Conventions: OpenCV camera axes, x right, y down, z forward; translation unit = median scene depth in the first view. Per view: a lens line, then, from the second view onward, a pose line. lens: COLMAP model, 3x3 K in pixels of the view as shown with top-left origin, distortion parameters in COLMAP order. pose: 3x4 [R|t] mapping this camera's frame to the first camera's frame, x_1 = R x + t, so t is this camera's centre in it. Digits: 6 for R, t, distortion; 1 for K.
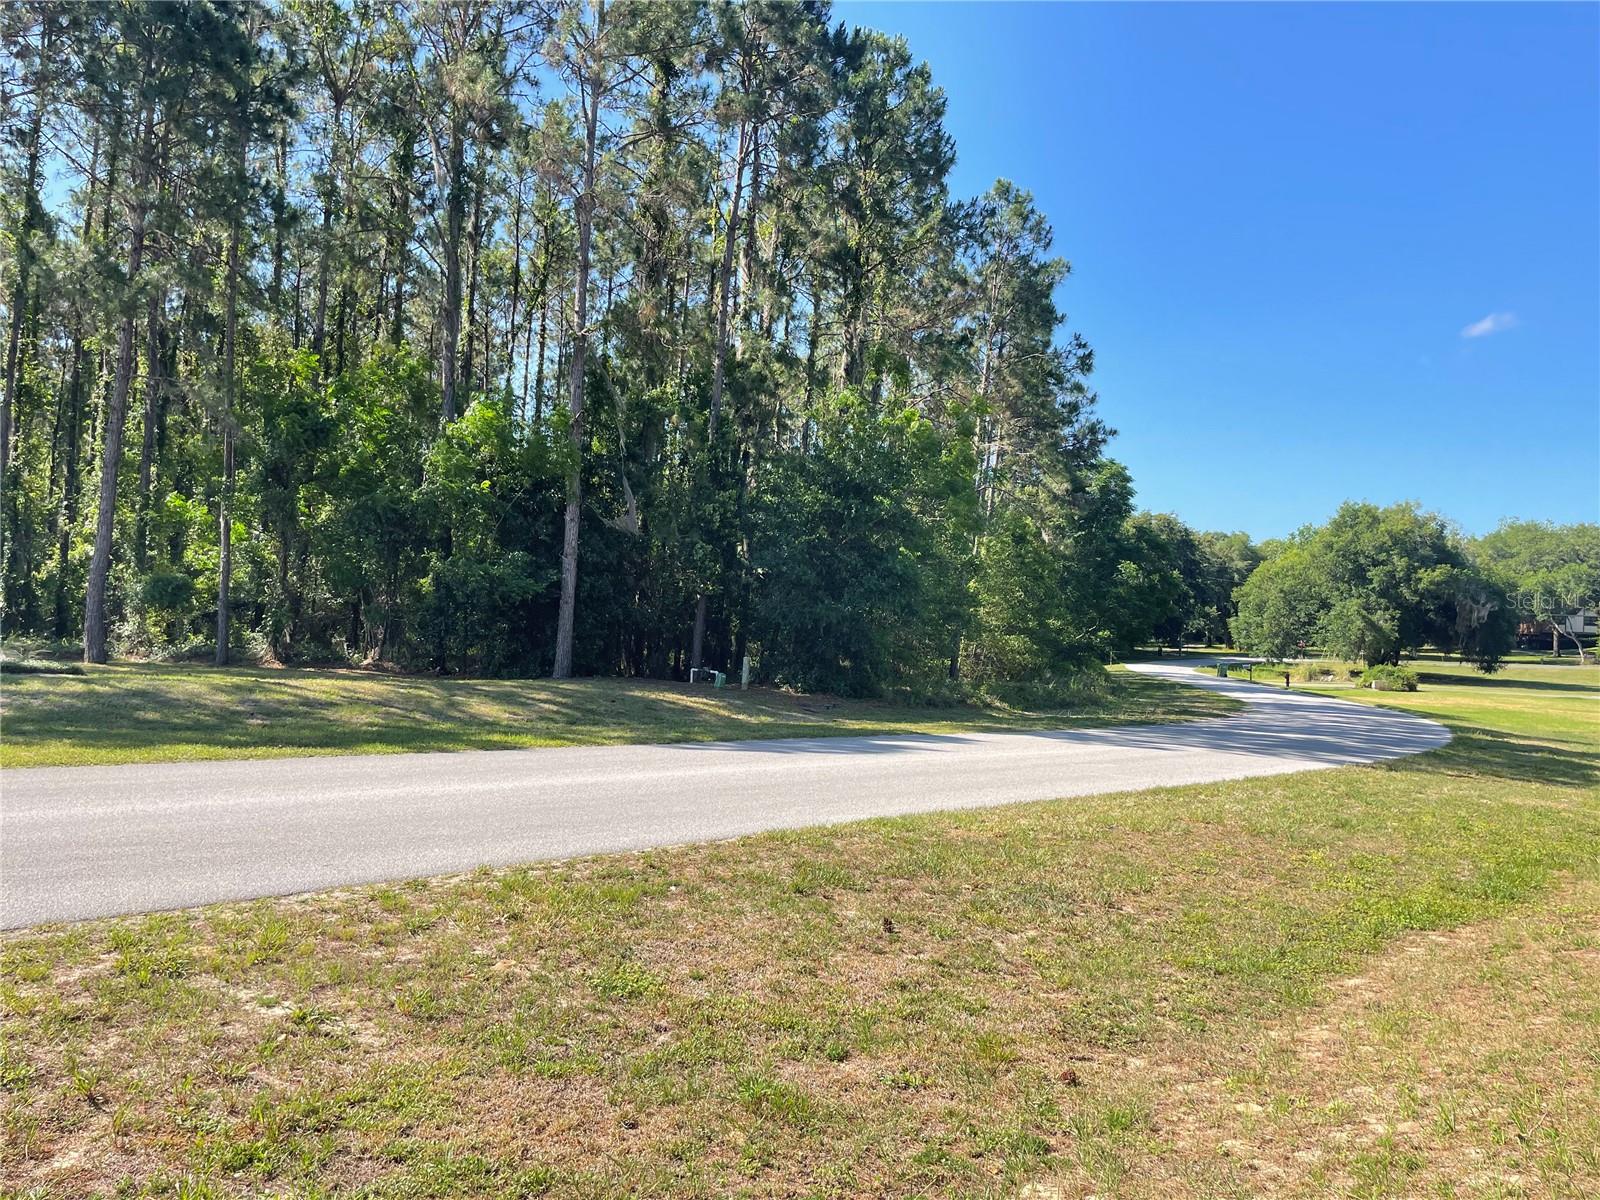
lens RADIAL K [[1194.1, 0, 787.4], [0, 1194.1, 590.5], [0, 0, 1]] dist [0.058522, -0.089379]
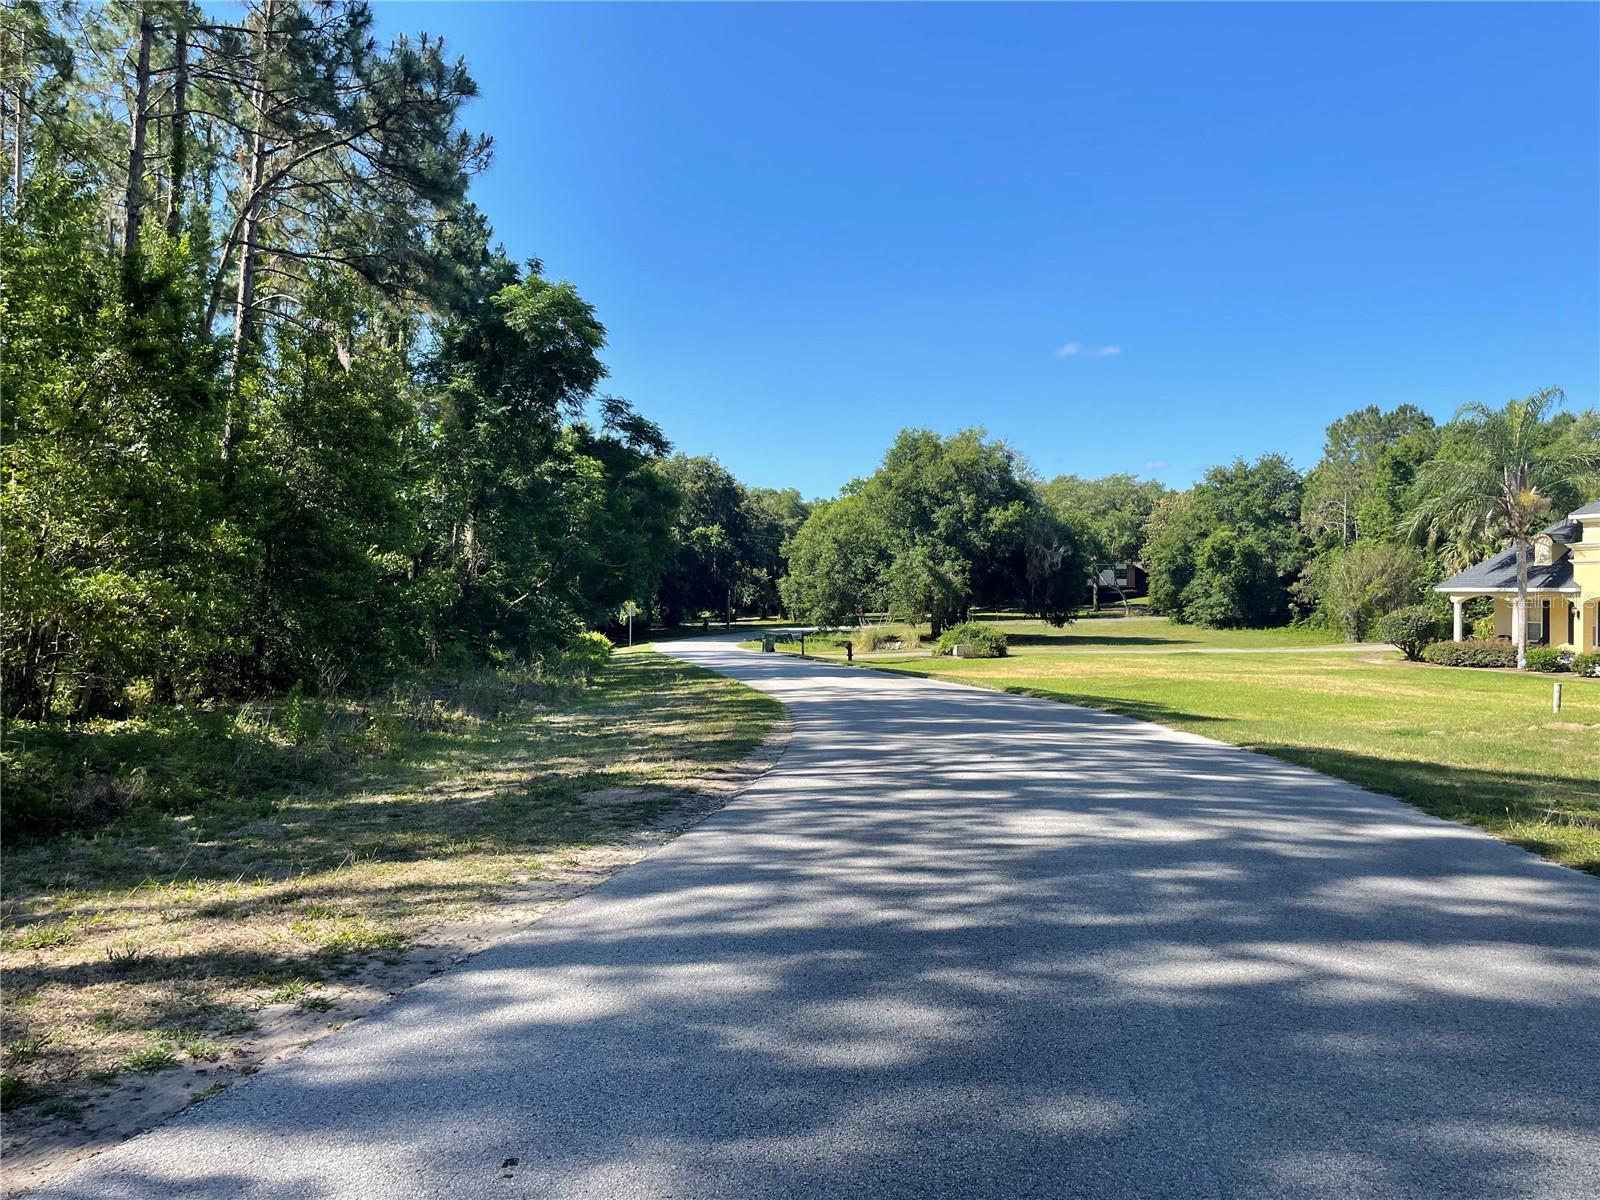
lens RADIAL K [[1194.1, 0, 800.2], [0, 1194.1, 601.6], [0, 0, 1]] dist [0.058522, -0.089379]
pose [[0.934561, -0.046718, 0.352721, 0.108621], [0.039591, 0.998840, 0.027397, 0.018412], [-0.353592, -0.011639, 0.935327, 0.271261]]
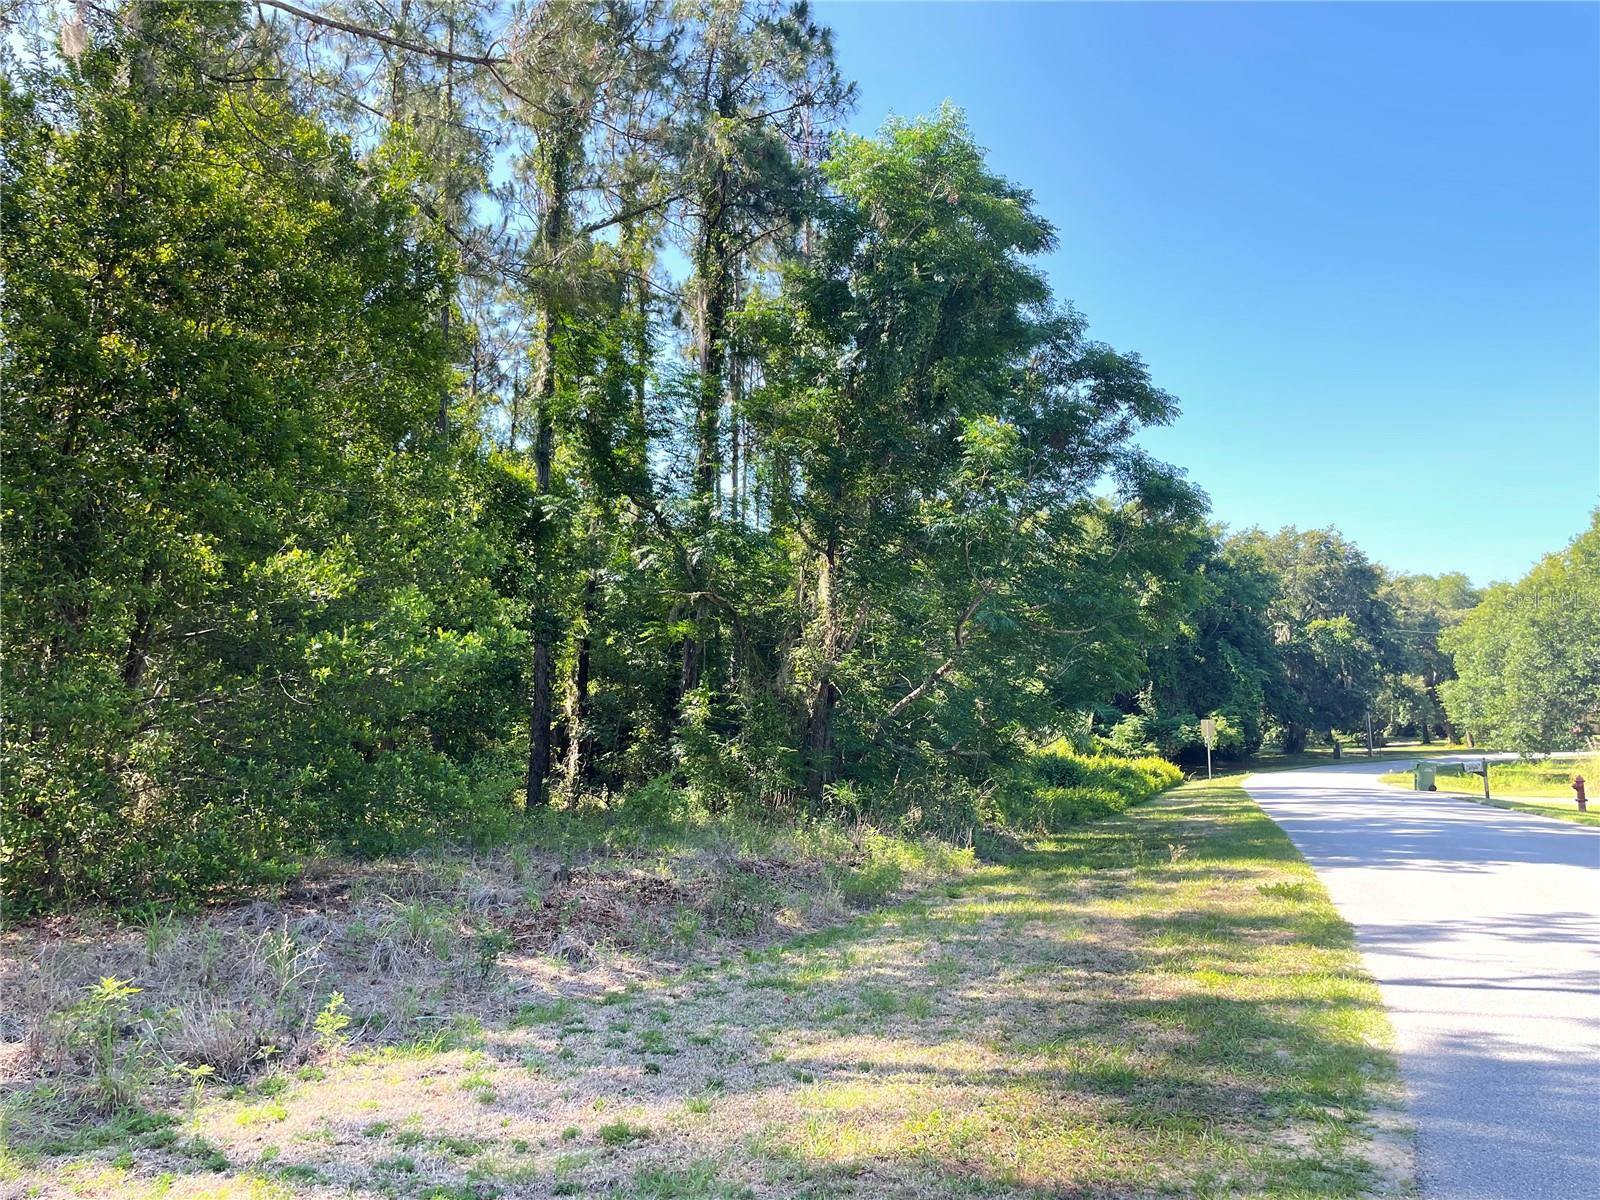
lens RADIAL K [[1194.1, 0, 792.5], [0, 1194.1, 591.4], [0, 0, 1]] dist [0.058522, -0.089379]
pose [[0.986758, -0.069540, -0.146533, 0.170939], [0.053566, 0.992457, -0.110276, 0.028789], [0.153096, 0.100966, 0.983040, 0.436045]]
